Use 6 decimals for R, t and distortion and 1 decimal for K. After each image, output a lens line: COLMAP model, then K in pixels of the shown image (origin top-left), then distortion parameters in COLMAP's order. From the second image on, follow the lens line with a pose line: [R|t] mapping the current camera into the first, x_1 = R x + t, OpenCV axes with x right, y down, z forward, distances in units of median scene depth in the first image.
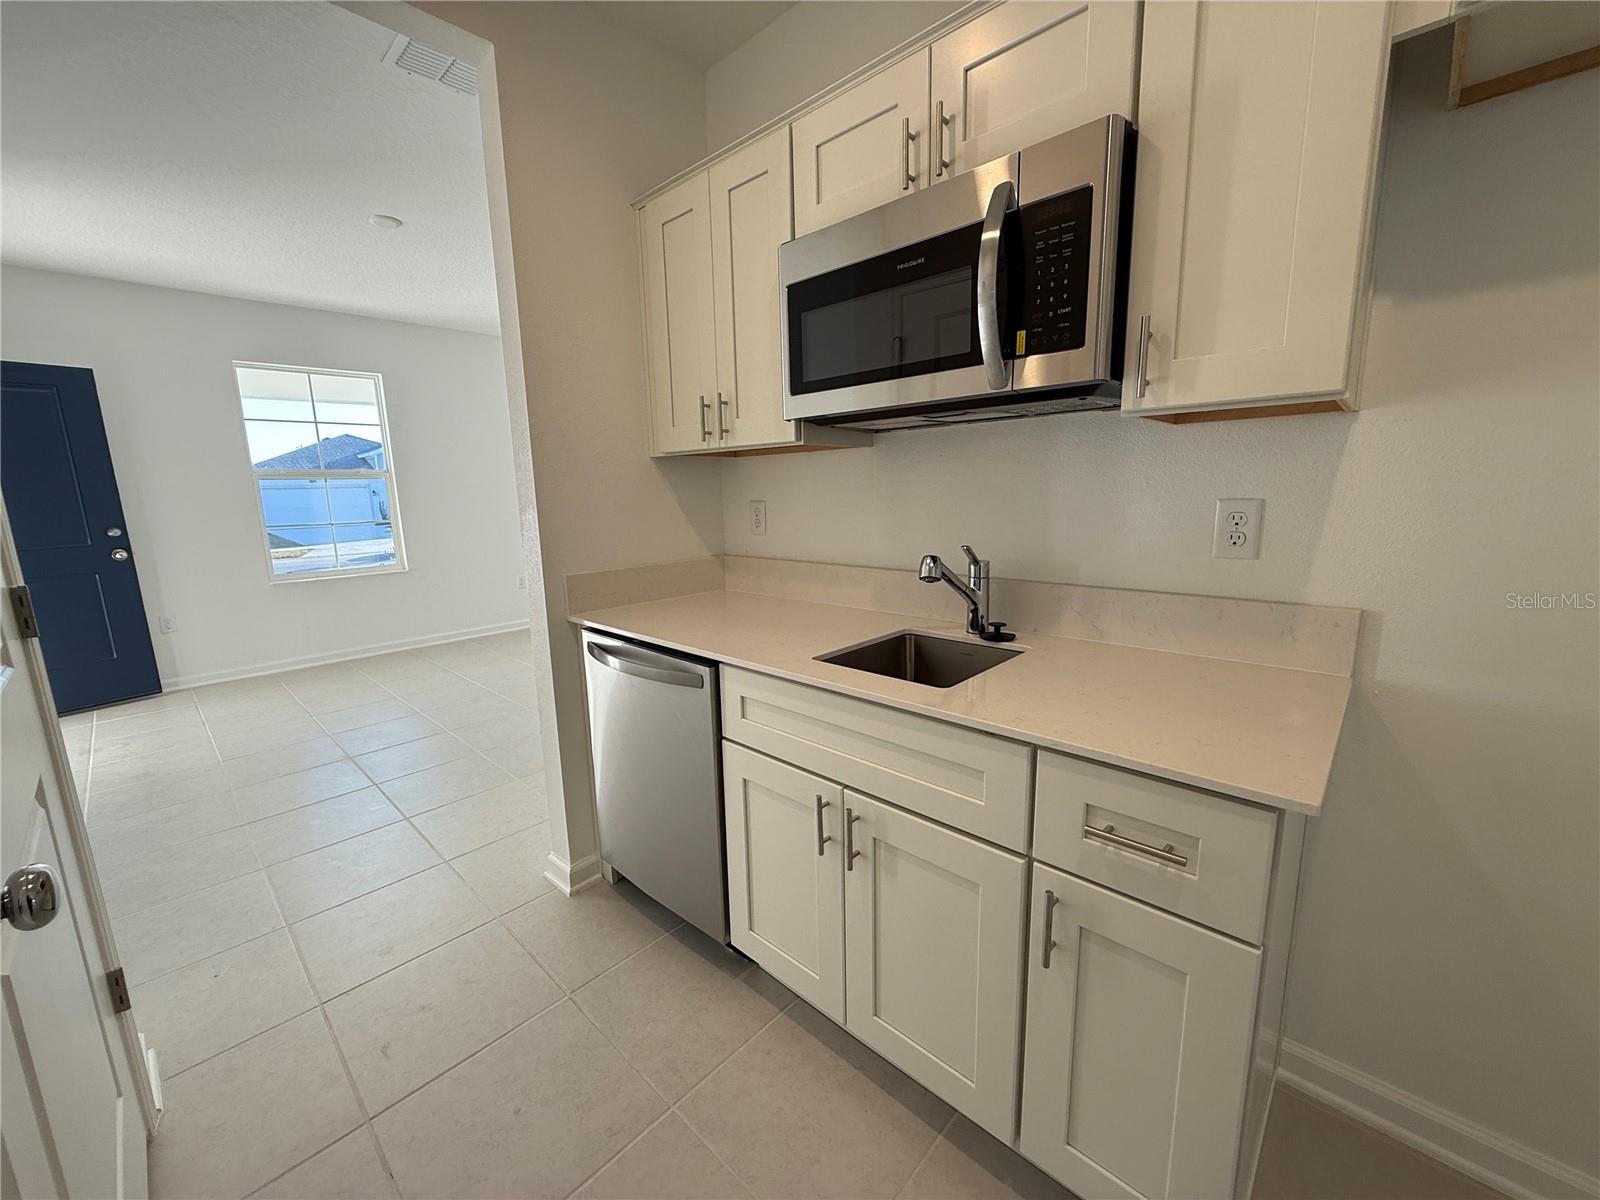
lens RADIAL K [[635.0, 0, 807.8], [0, 635.0, 603.1], [0, 0, 1]] dist [0.001010, -0.000130]
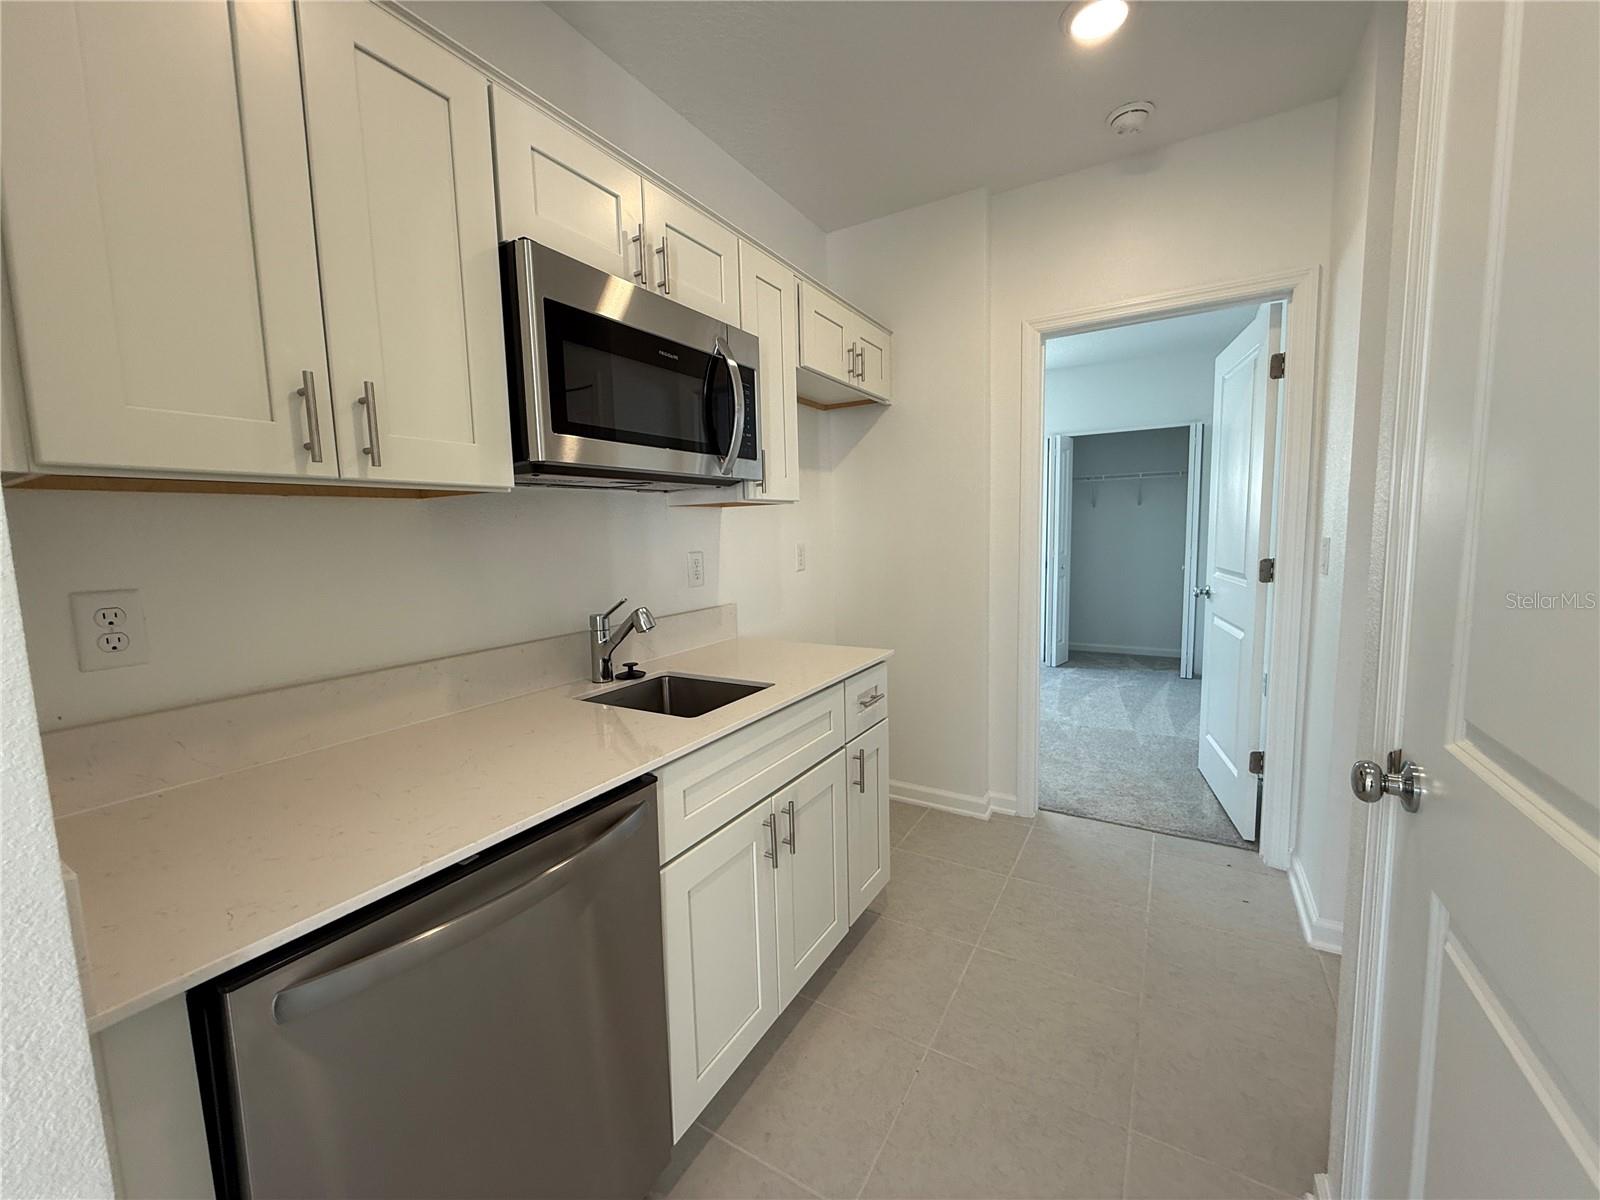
lens RADIAL K [[635.0, 0, 775.2], [0, 635.0, 608.2], [0, 0, 1]] dist [0.001010, -0.000130]
pose [[-0.185917, -0.084648, 0.978912, -0.905453], [0.211928, 0.969377, 0.124073, -0.159138], [-0.959438, 0.230526, -0.162285, 0.949008]]
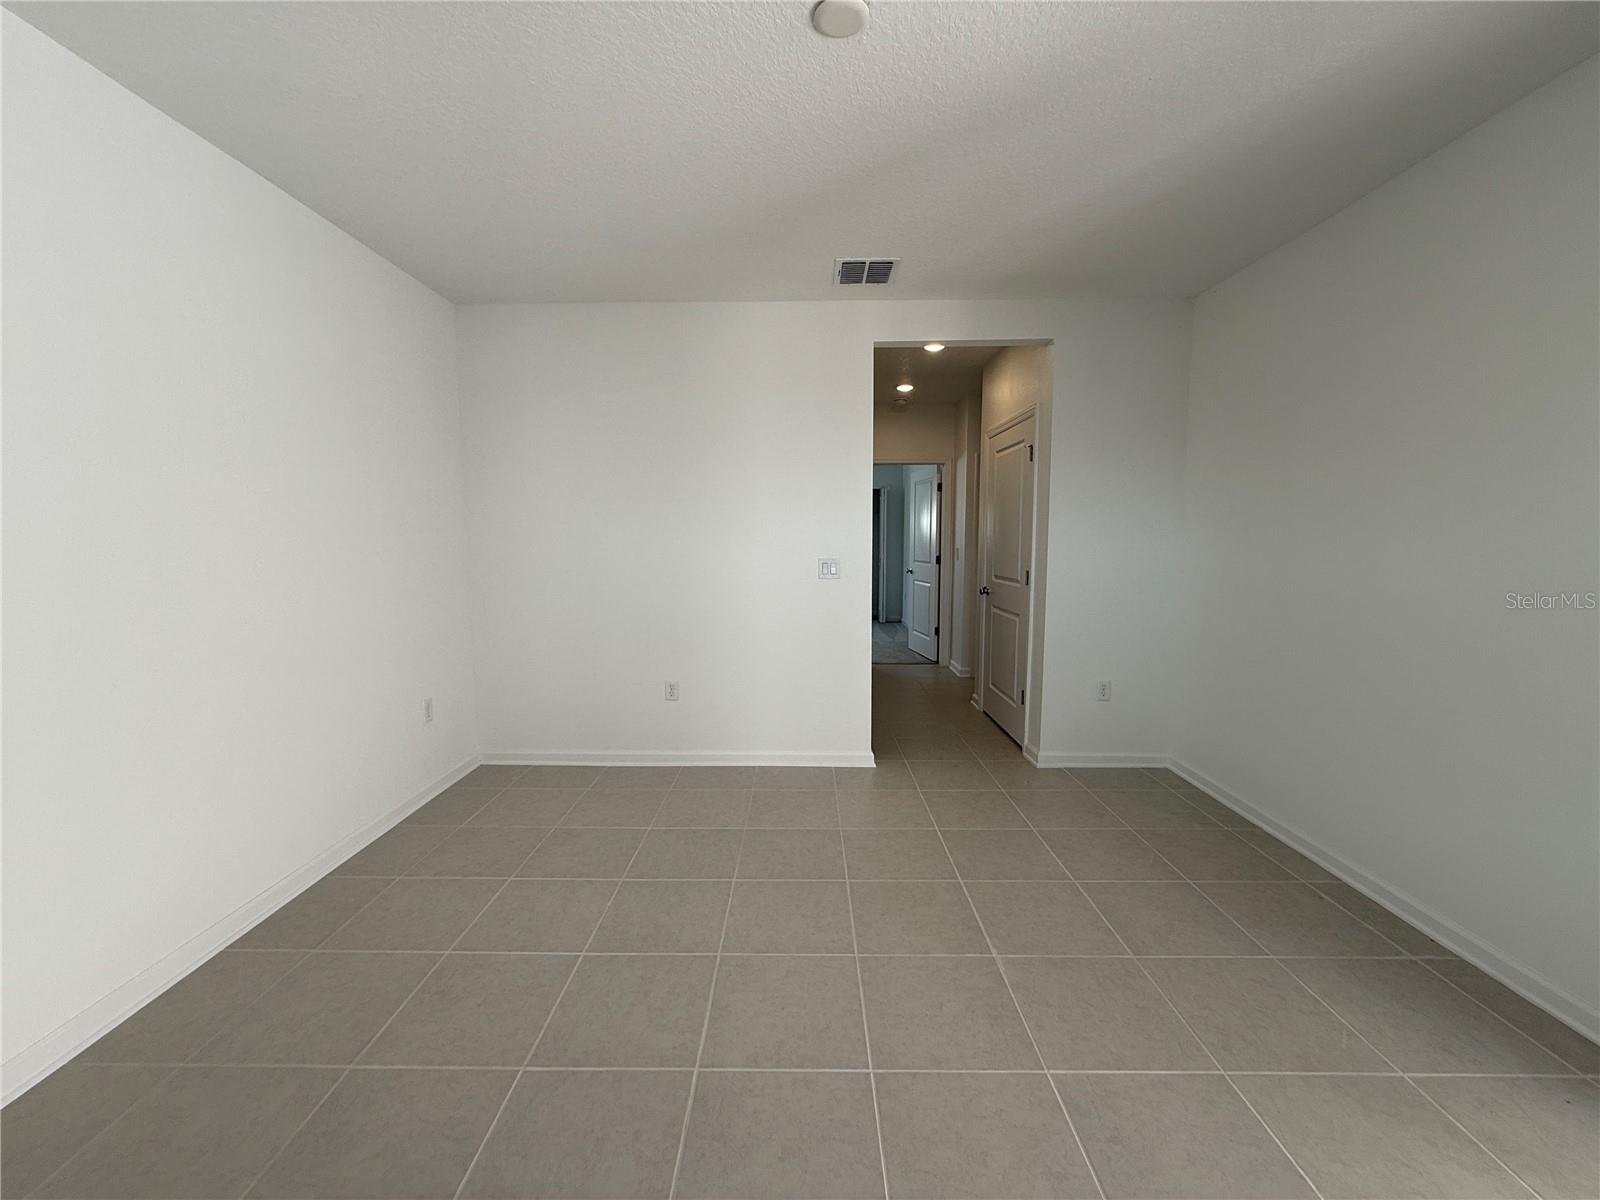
lens RADIAL K [[635.0, 0, 802.2], [0, 635.0, 600.6], [0, 0, 1]] dist [0.001010, -0.000130]
pose [[-0.673400, -0.059063, 0.736915, -2.219376], [0.146978, 0.966209, 0.211751, -0.596515], [-0.724520, 0.250903, -0.641964, 3.118312]]
